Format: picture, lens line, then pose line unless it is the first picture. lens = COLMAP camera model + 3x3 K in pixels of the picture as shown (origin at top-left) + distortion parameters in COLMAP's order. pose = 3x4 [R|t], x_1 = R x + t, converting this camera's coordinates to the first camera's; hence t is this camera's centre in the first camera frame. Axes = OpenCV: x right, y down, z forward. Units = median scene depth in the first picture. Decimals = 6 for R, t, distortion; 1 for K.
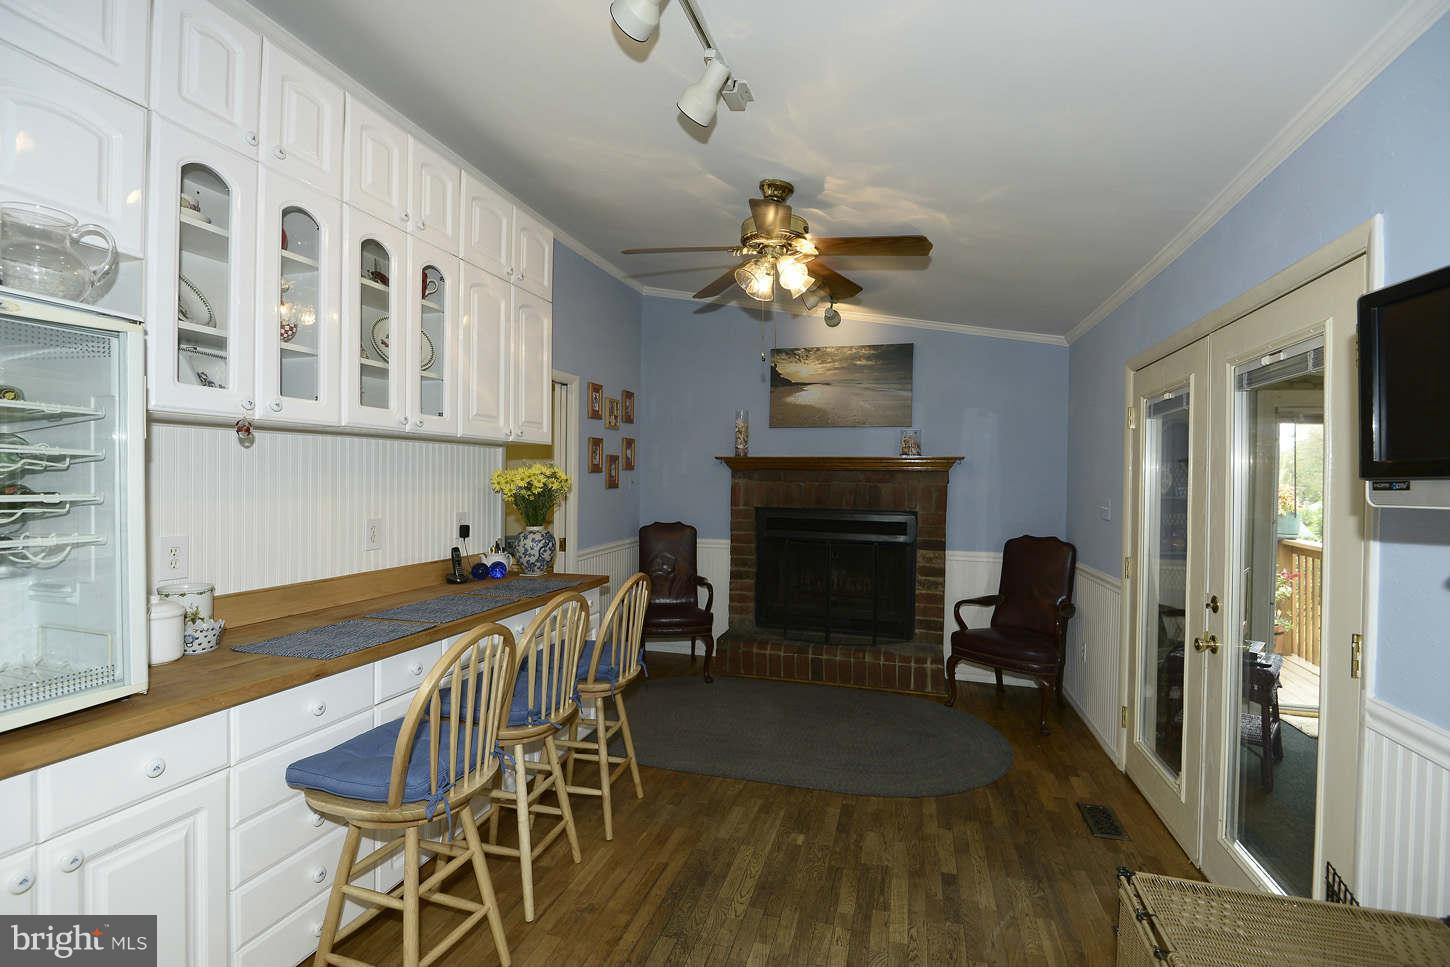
lens RADIAL K [[689.7, 0, 729.7], [0, 689.7, 480.5], [0, 0, 1]] dist [0.001384, -0.010930]
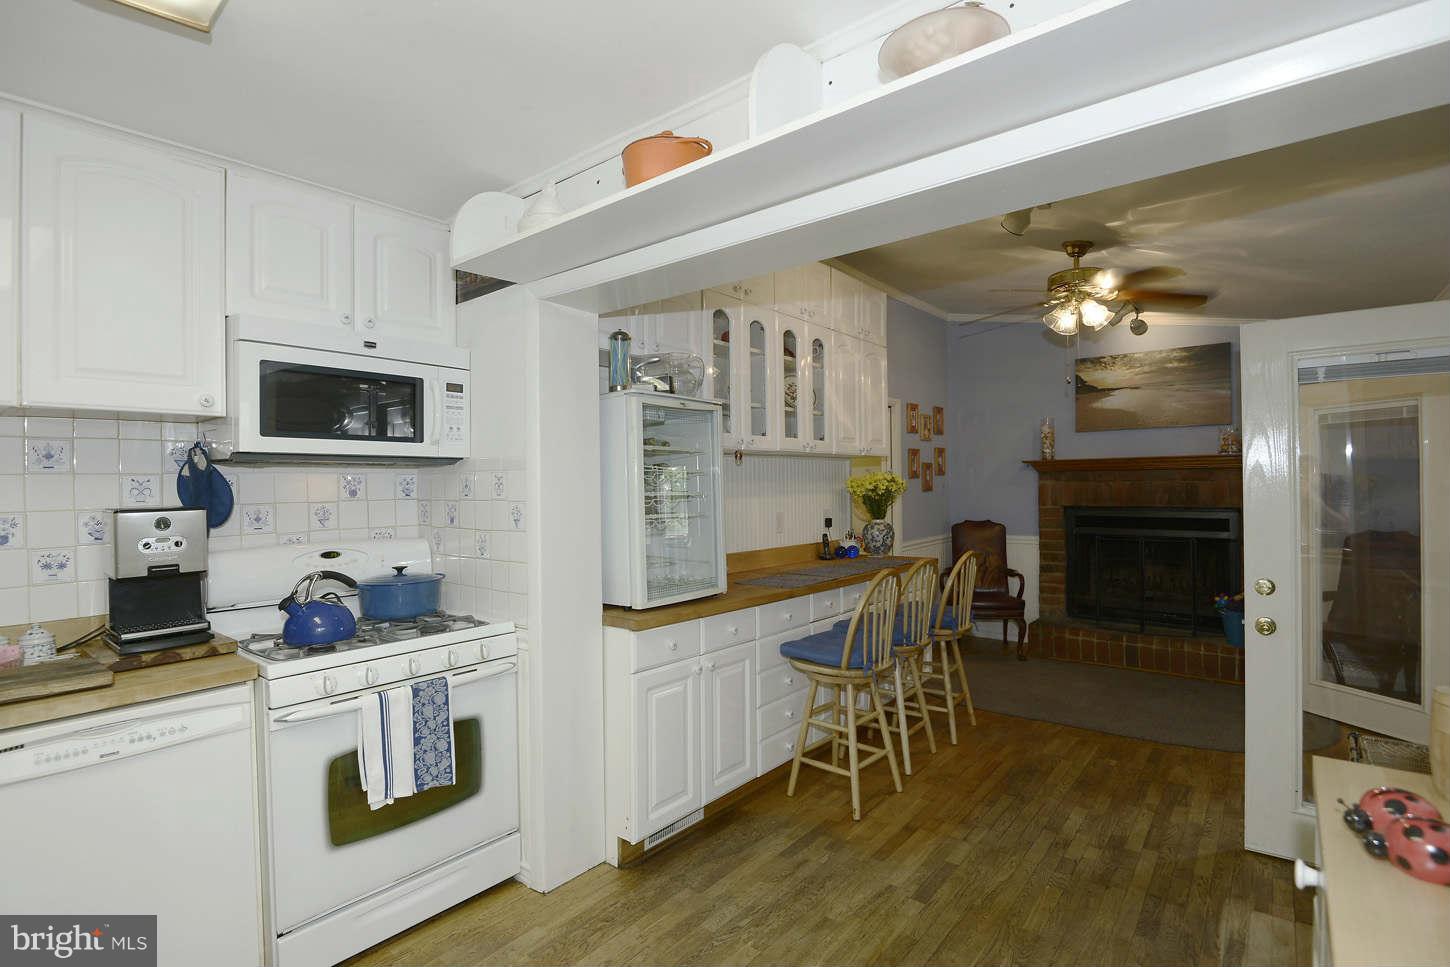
lens RADIAL K [[689.7, 0, 729.7], [0, 689.7, 480.5], [0, 0, 1]] dist [0.001384, -0.010930]
pose [[0.917733, -0.025262, -0.396395, -0.021862], [0.020630, 0.999660, -0.015945, 0.007950], [0.396663, 0.006455, 0.917942, -0.326919]]
